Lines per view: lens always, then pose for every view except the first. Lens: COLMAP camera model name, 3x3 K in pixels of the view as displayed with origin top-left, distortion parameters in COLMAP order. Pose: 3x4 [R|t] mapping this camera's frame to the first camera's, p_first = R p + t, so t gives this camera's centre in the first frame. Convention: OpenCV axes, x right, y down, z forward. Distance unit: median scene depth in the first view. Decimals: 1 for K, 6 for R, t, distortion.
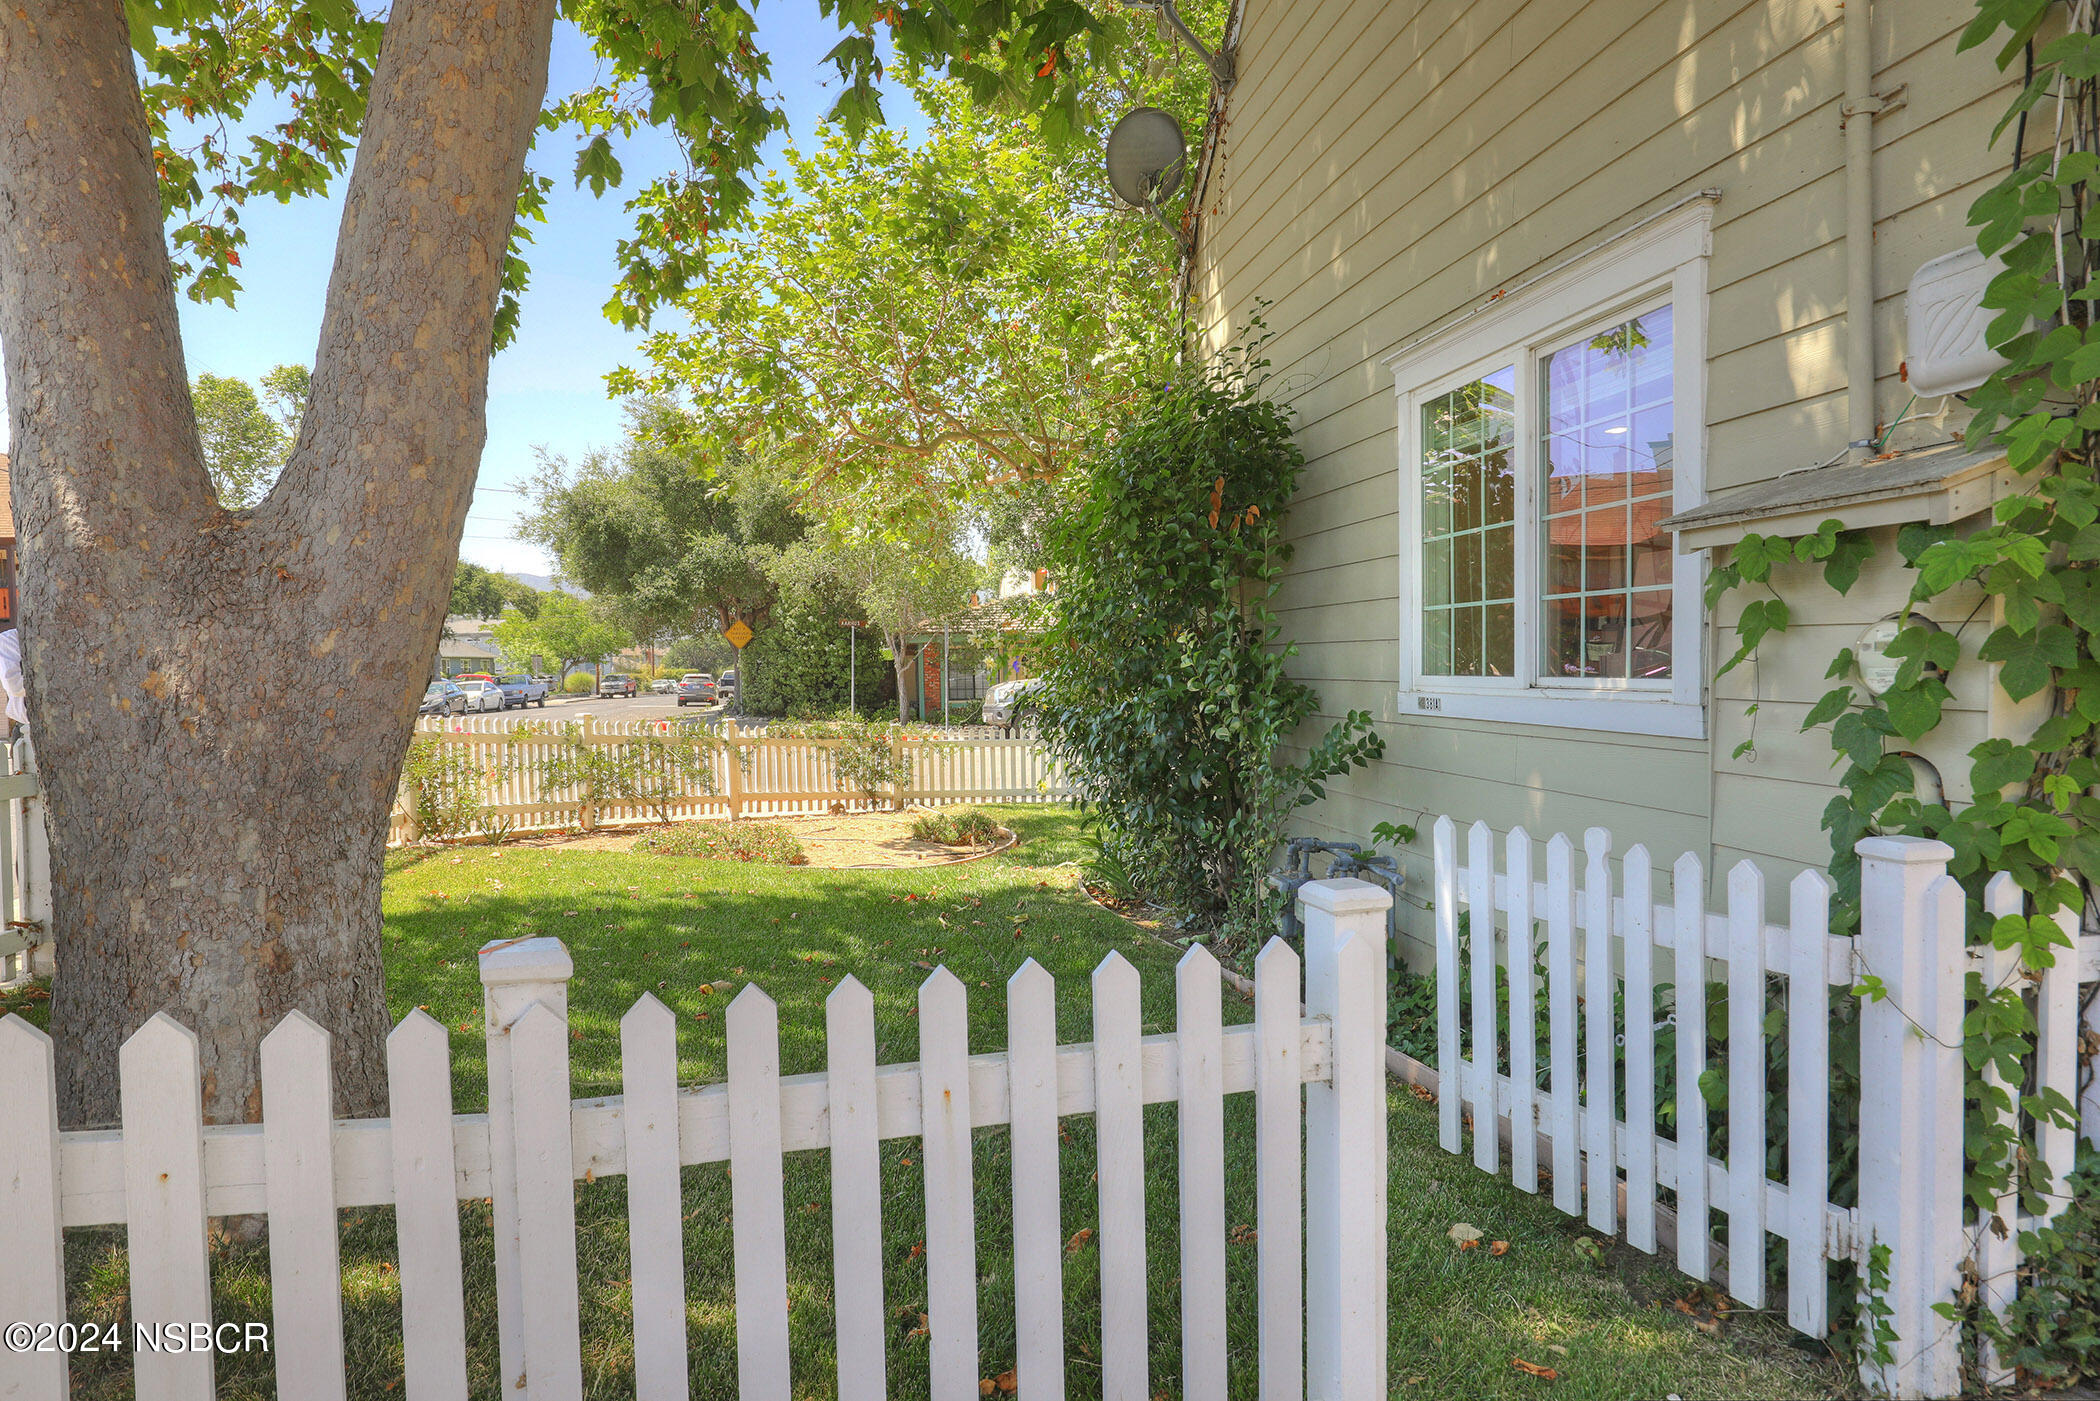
lens RADIAL K [[1173.9, 0, 1056.2], [0, 1173.9, 701.7], [0, 0, 1]] dist [-0.010751, 0.000410]
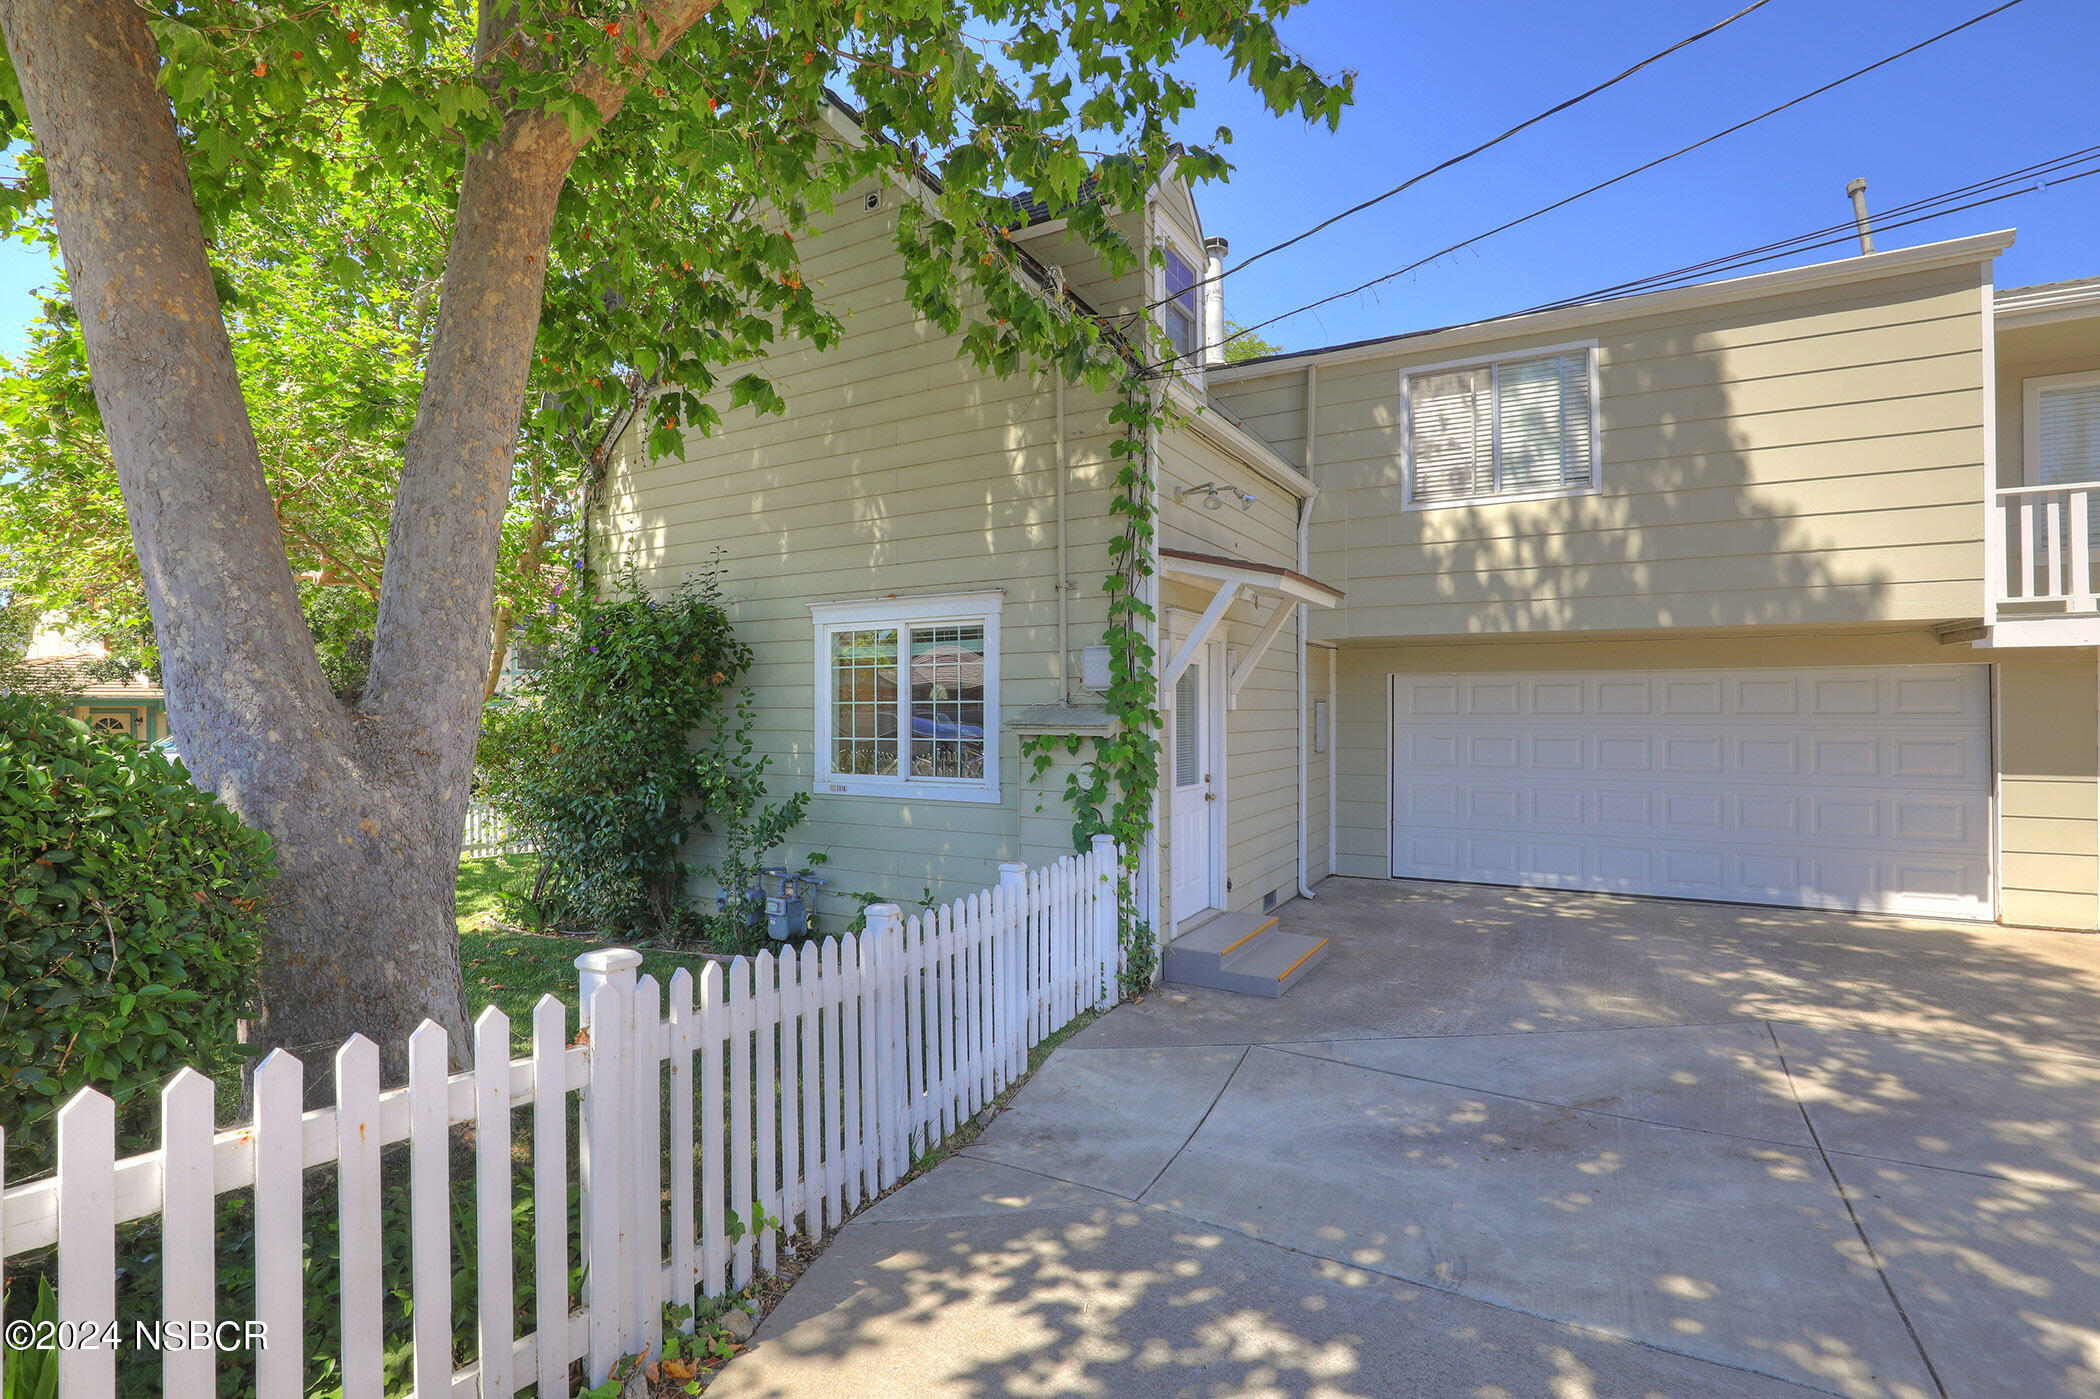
lens RADIAL K [[975.2, 0, 1064.6], [0, 975.2, 702.8], [0, 0, 1]] dist [-0.030970, 0.005506]
pose [[0.645962, 0.022614, 0.763035, -1.105083], [0.016971, 0.998889, -0.043971, -0.103823], [-0.763181, 0.041353, 0.644860, -0.533564]]
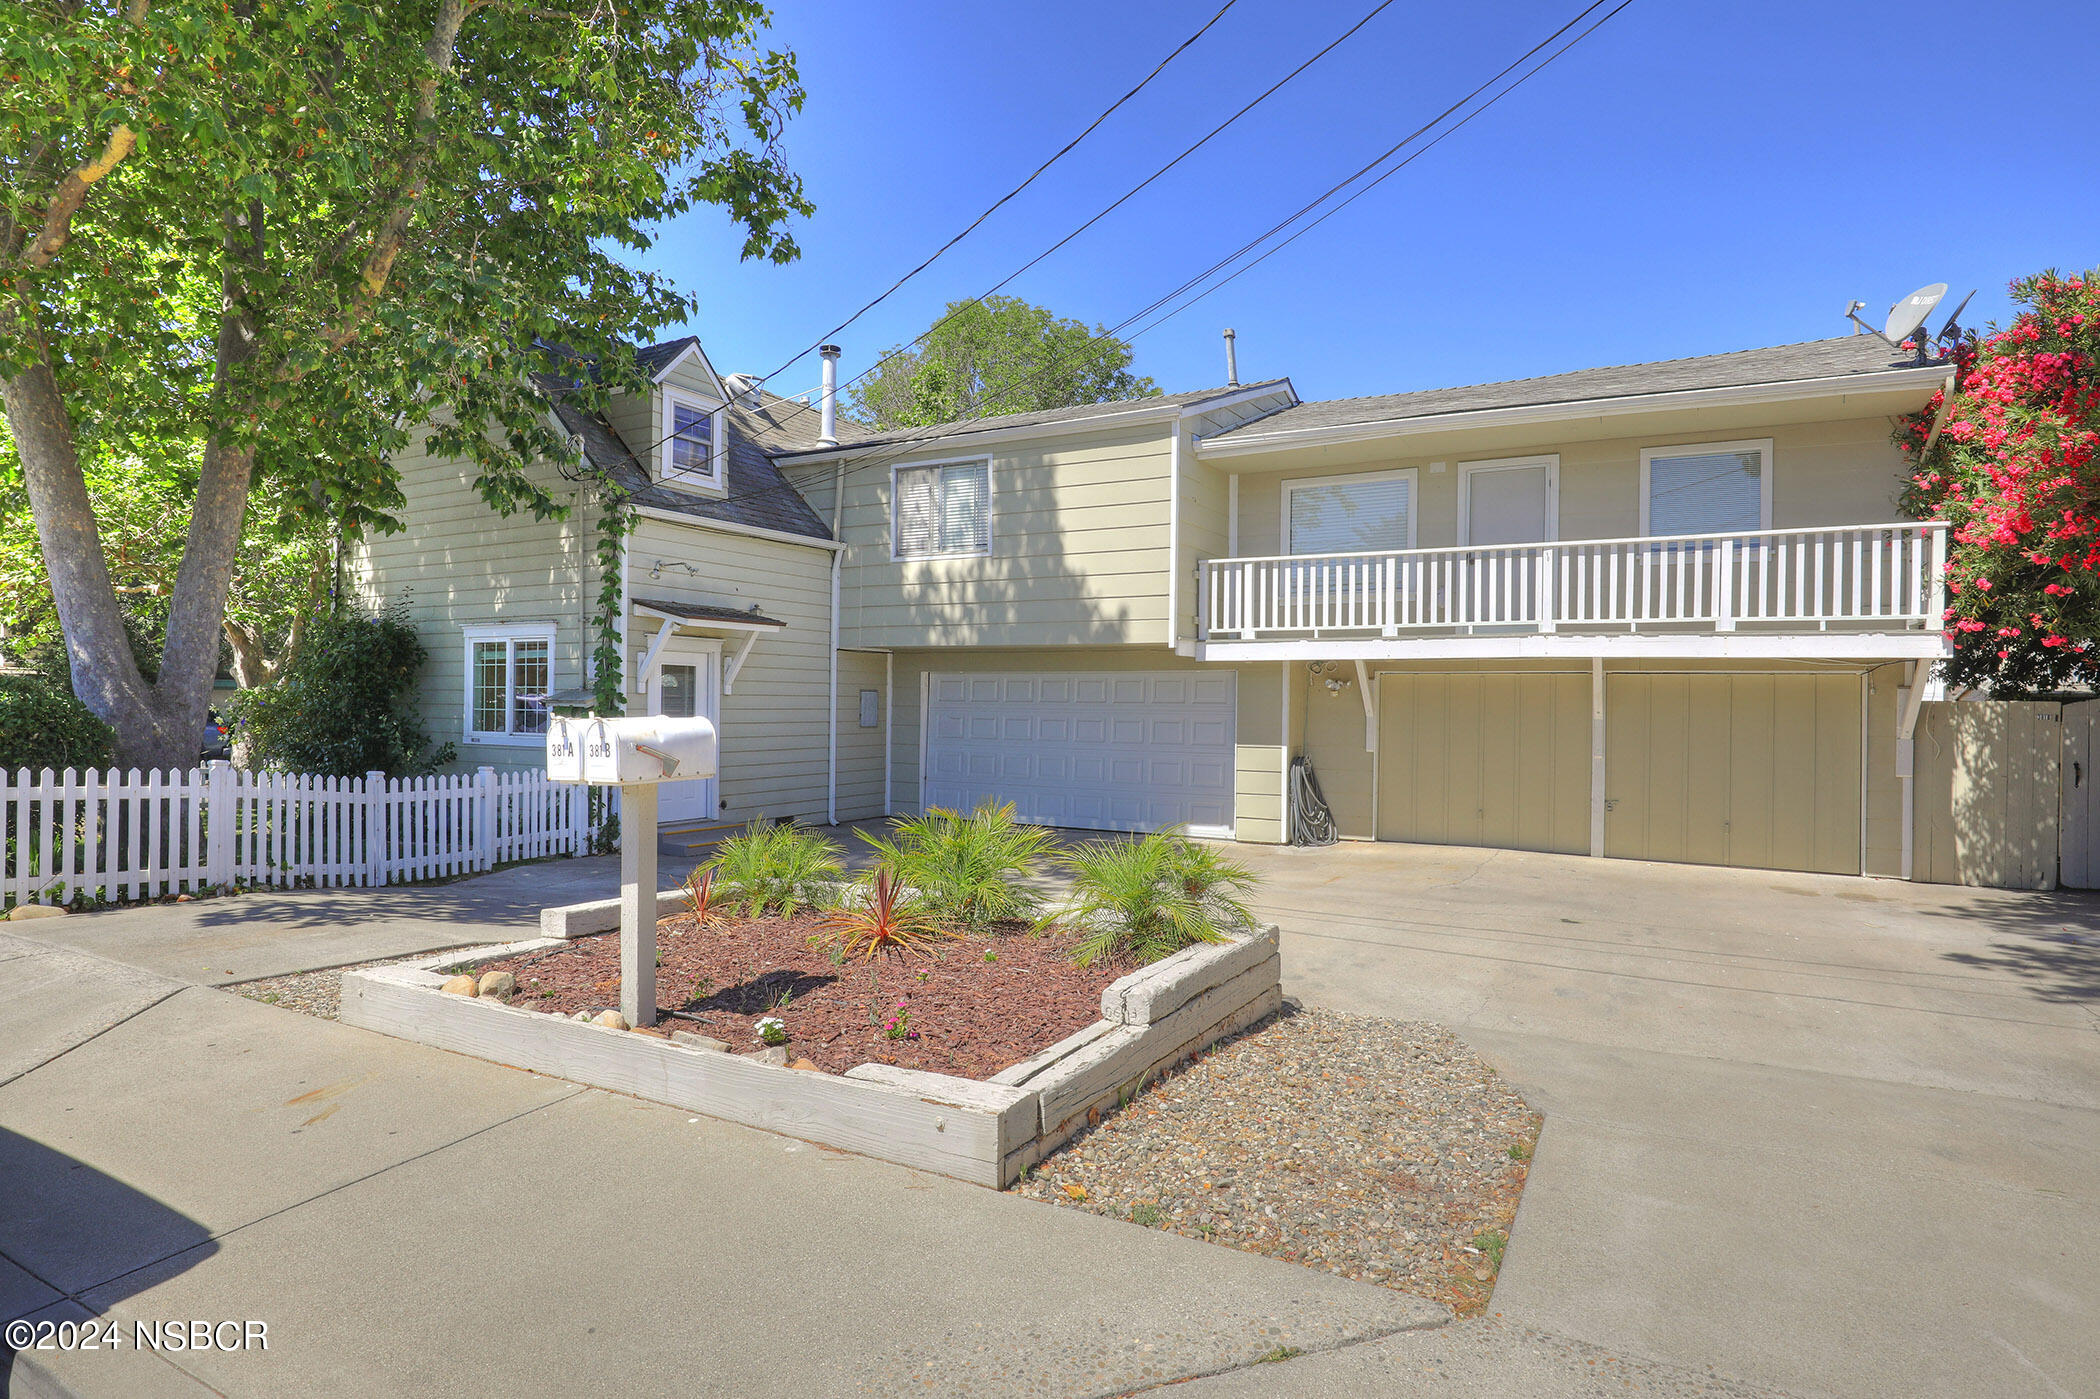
lens RADIAL K [[1122.4, 0, 1051.9], [0, 1122.4, 702.9], [0, 0, 1]] dist [-0.004205, -0.002155]
pose [[0.646257, 0.025452, 0.762695, -1.603496], [0.003236, 0.999343, -0.036091, 0.026370], [-0.763113, 0.025792, 0.645750, -3.488859]]
